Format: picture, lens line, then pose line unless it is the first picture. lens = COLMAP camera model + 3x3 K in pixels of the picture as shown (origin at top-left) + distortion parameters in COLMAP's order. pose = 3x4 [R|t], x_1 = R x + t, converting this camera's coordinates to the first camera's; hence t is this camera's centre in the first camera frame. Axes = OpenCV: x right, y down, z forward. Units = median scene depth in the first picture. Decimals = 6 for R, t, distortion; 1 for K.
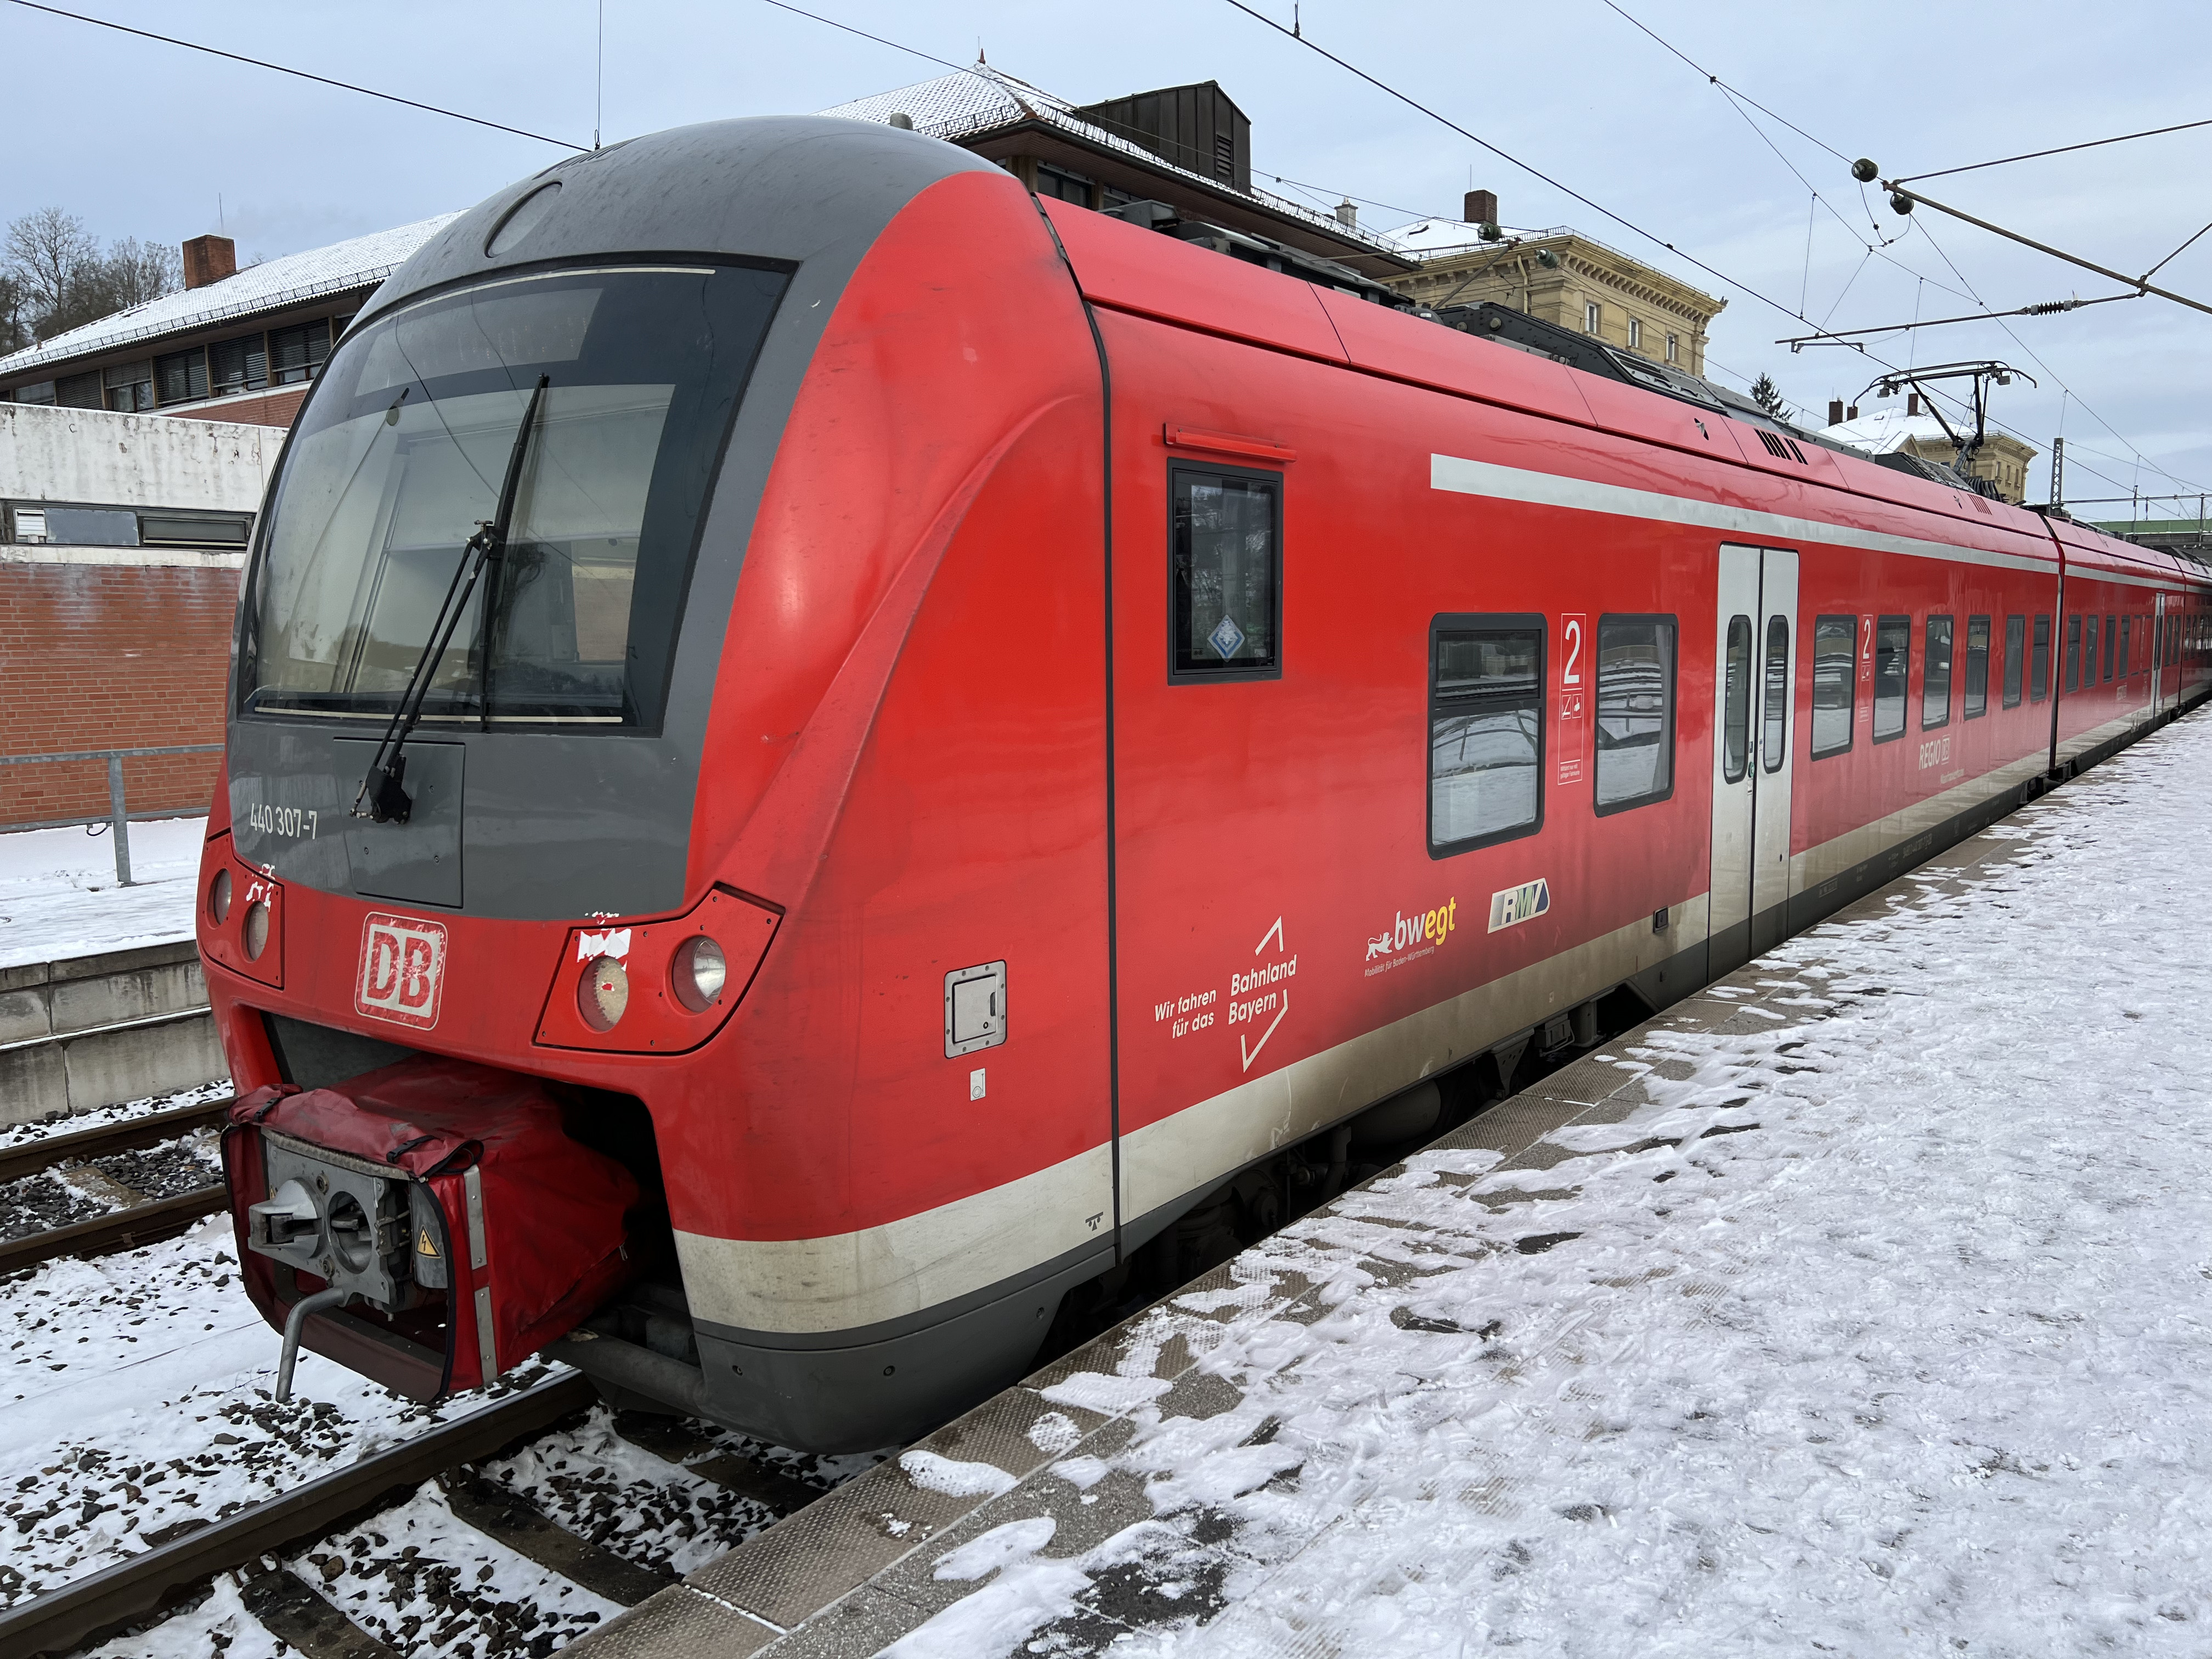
lens RADIAL K [[1700.1, 0, 1117.9], [0, 1700.1, 827.8], [0, 0, 1]] dist [0.052327, -0.057465]
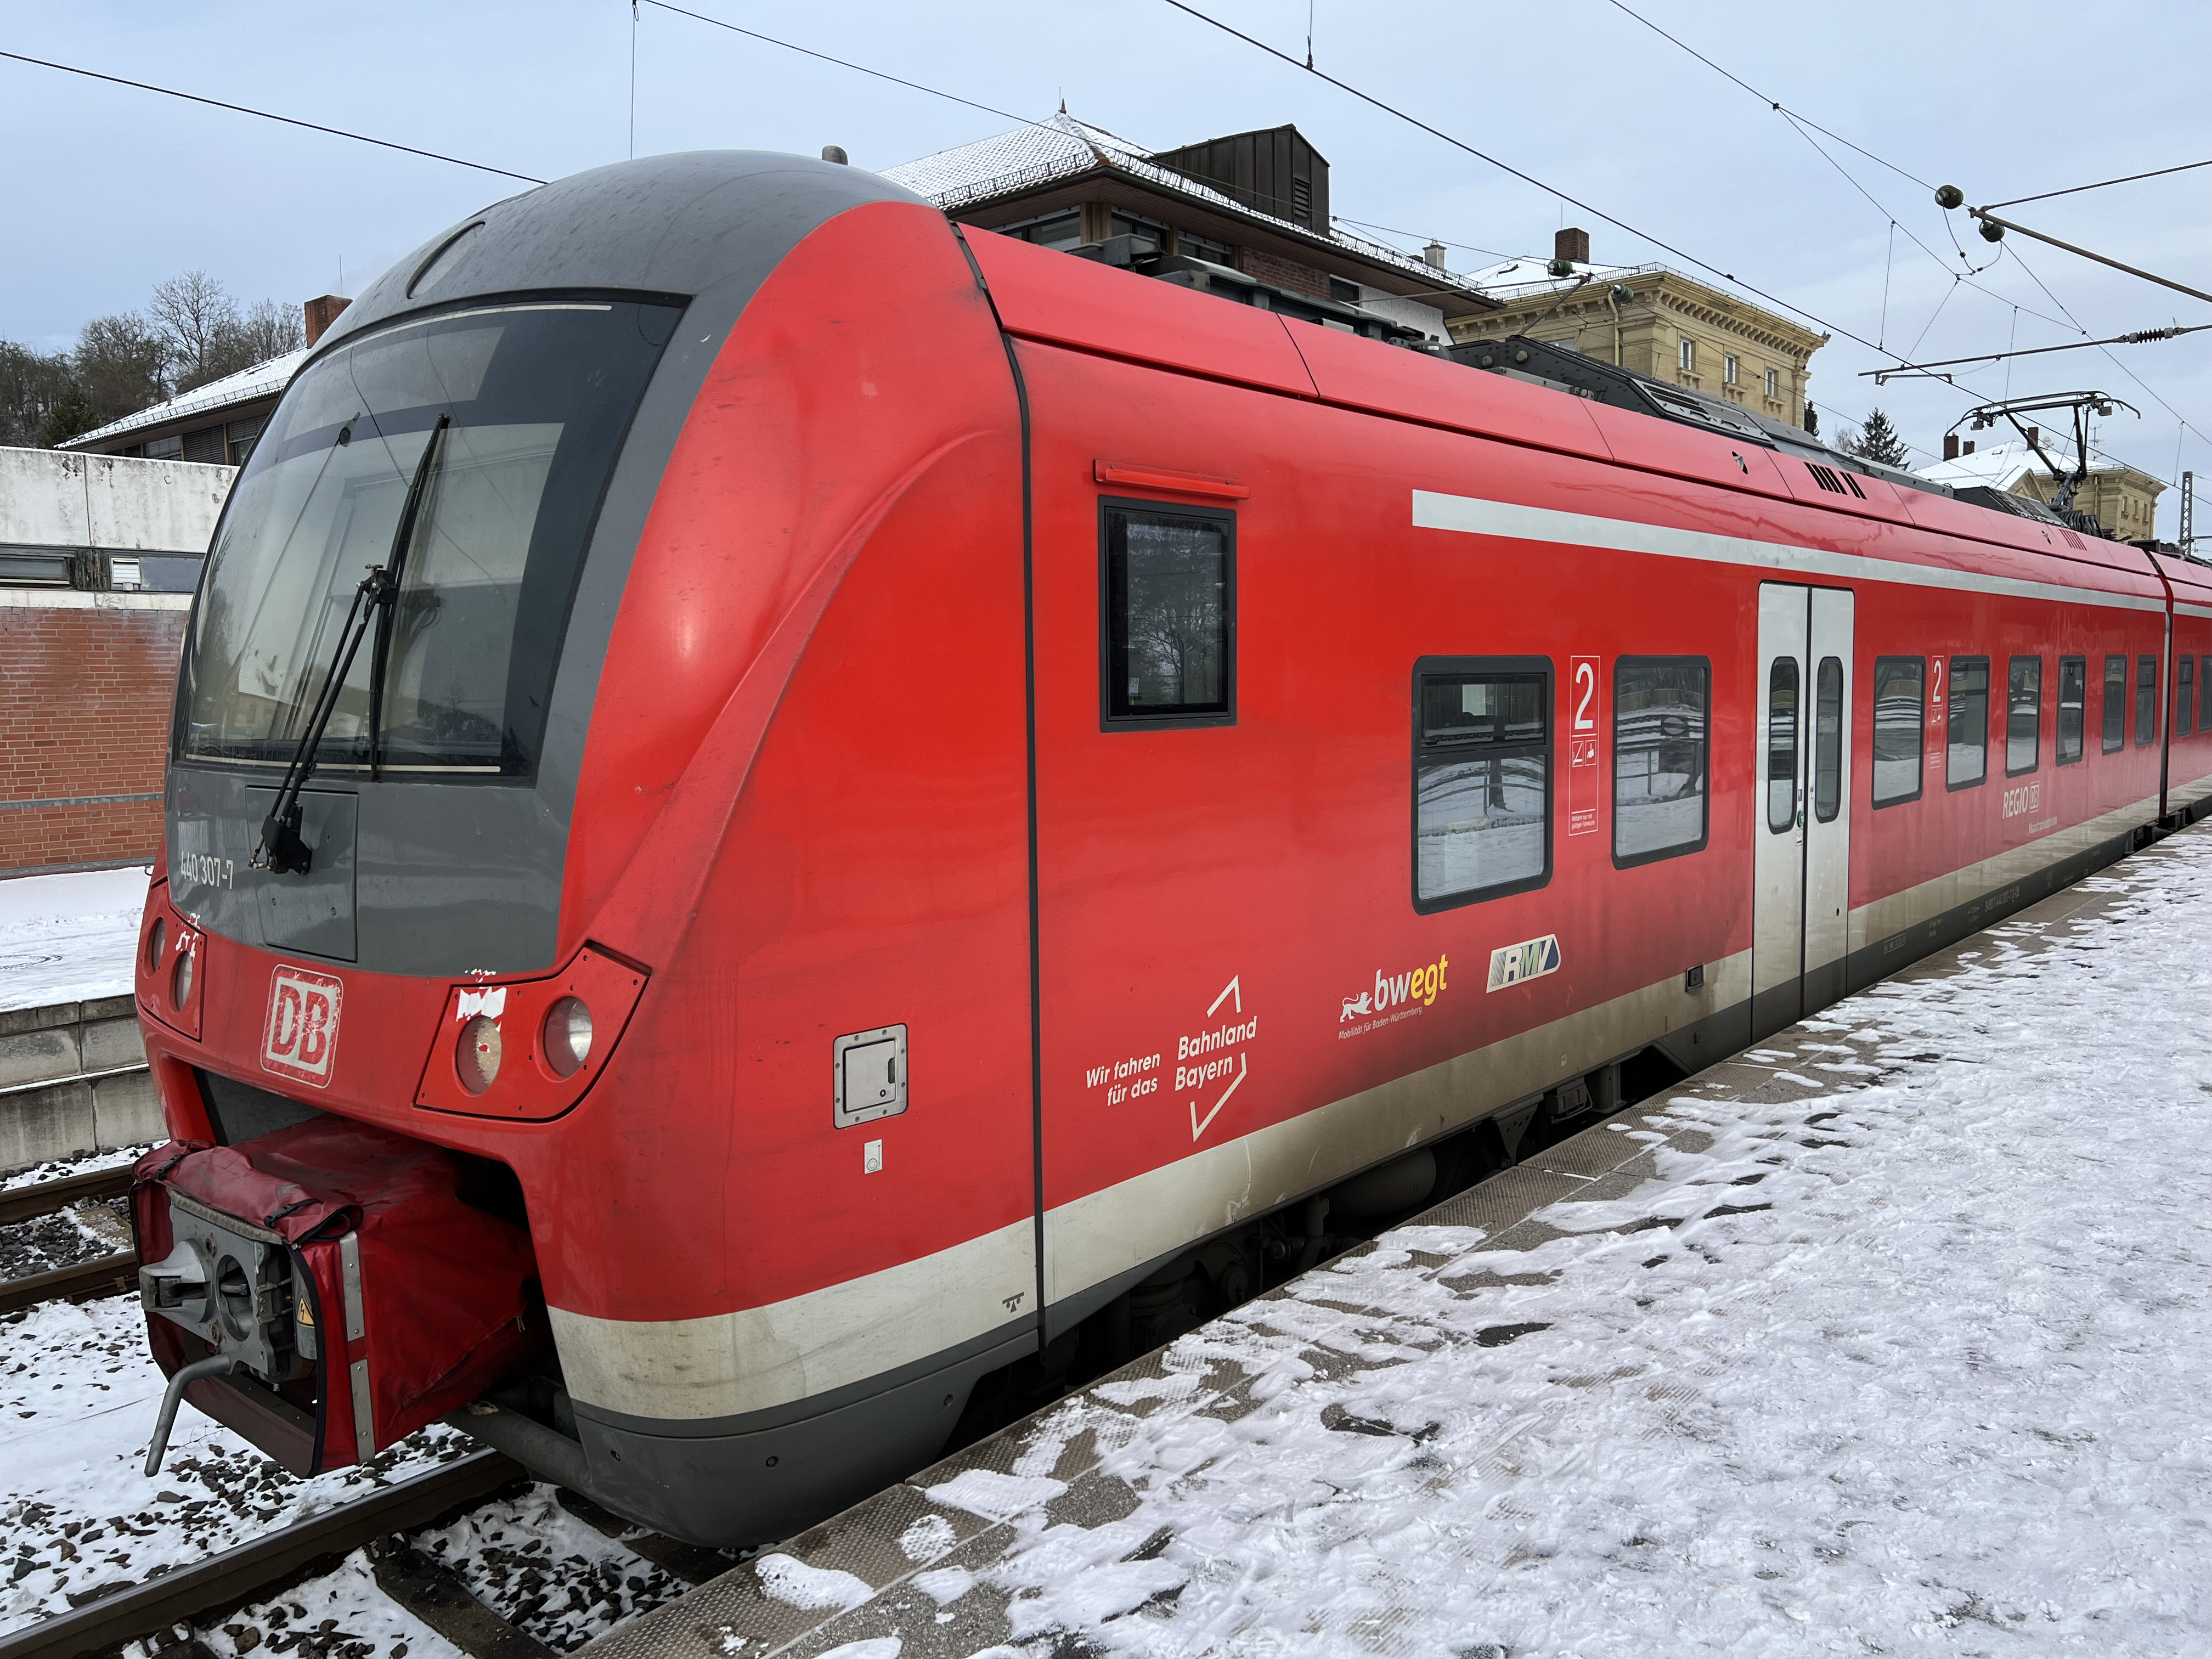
lens RADIAL K [[1698.1, 0, 1103.8], [0, 1698.1, 814.0], [0, 0, 1]] dist [0.054321, -0.061696]
pose [[0.997641, 0.004202, -0.068516, 0.090372], [-0.006379, 0.999481, -0.031588, -0.007903], [0.068348, 0.031950, 0.997150, 0.051086]]
